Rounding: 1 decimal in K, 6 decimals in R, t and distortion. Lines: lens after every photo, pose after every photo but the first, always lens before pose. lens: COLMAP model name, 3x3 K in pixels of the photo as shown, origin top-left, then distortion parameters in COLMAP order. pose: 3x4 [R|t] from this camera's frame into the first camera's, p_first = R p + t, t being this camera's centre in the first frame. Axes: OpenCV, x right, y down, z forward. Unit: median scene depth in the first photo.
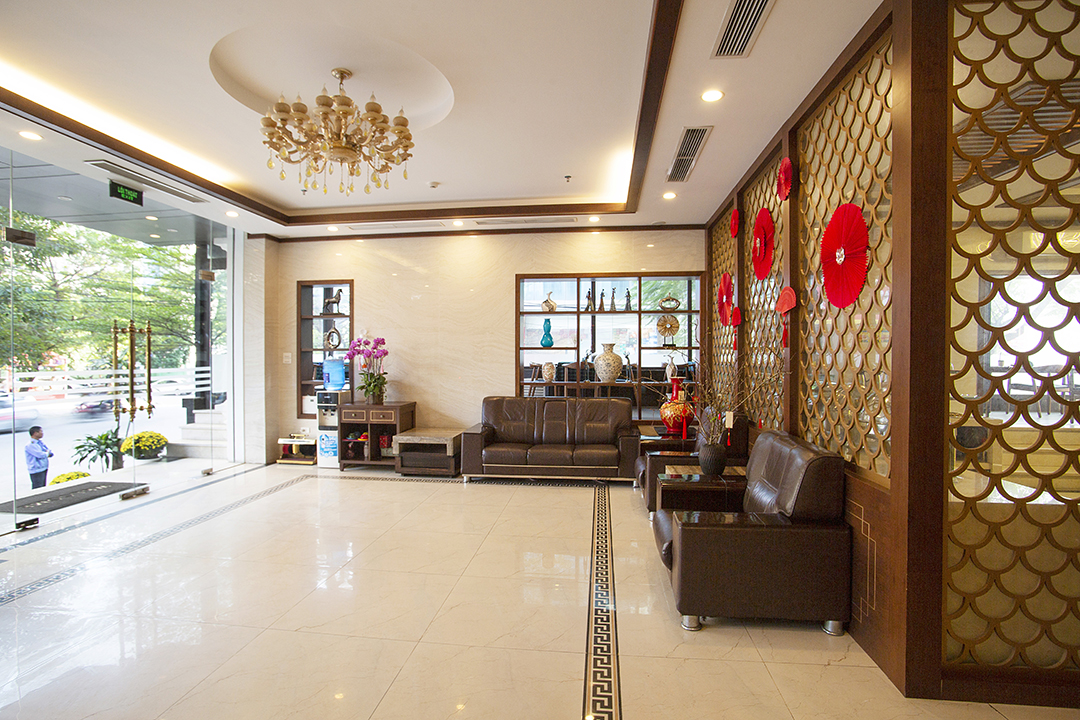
lens RADIAL K [[542.2, 0, 540.0], [0, 542.2, 360.0], [0, 0, 1]] dist [-0.055817, 0.000136]
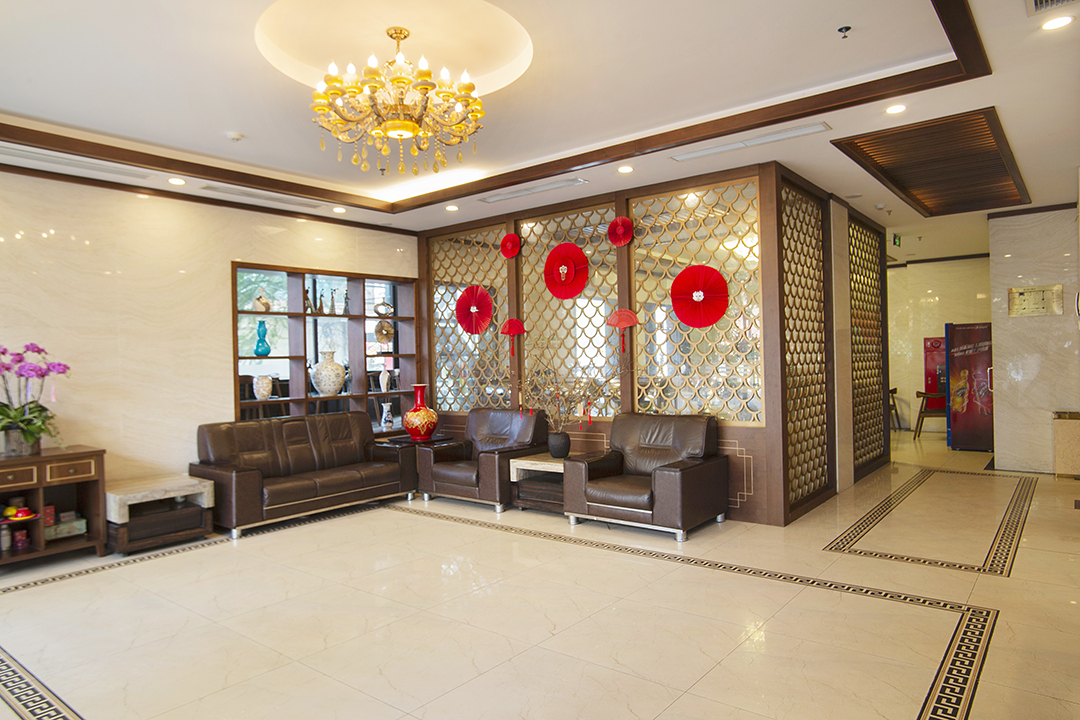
lens RADIAL K [[691.8, 0, 540.0], [0, 691.8, 360.0], [0, 0, 1]] dist [-0.000792, -0.000135]
pose [[0.542076, -0.013999, 0.840213, -0.629857], [0.032182, 0.999474, -0.004110, -0.001092], [-0.839713, 0.029268, 0.542241, 0.110919]]
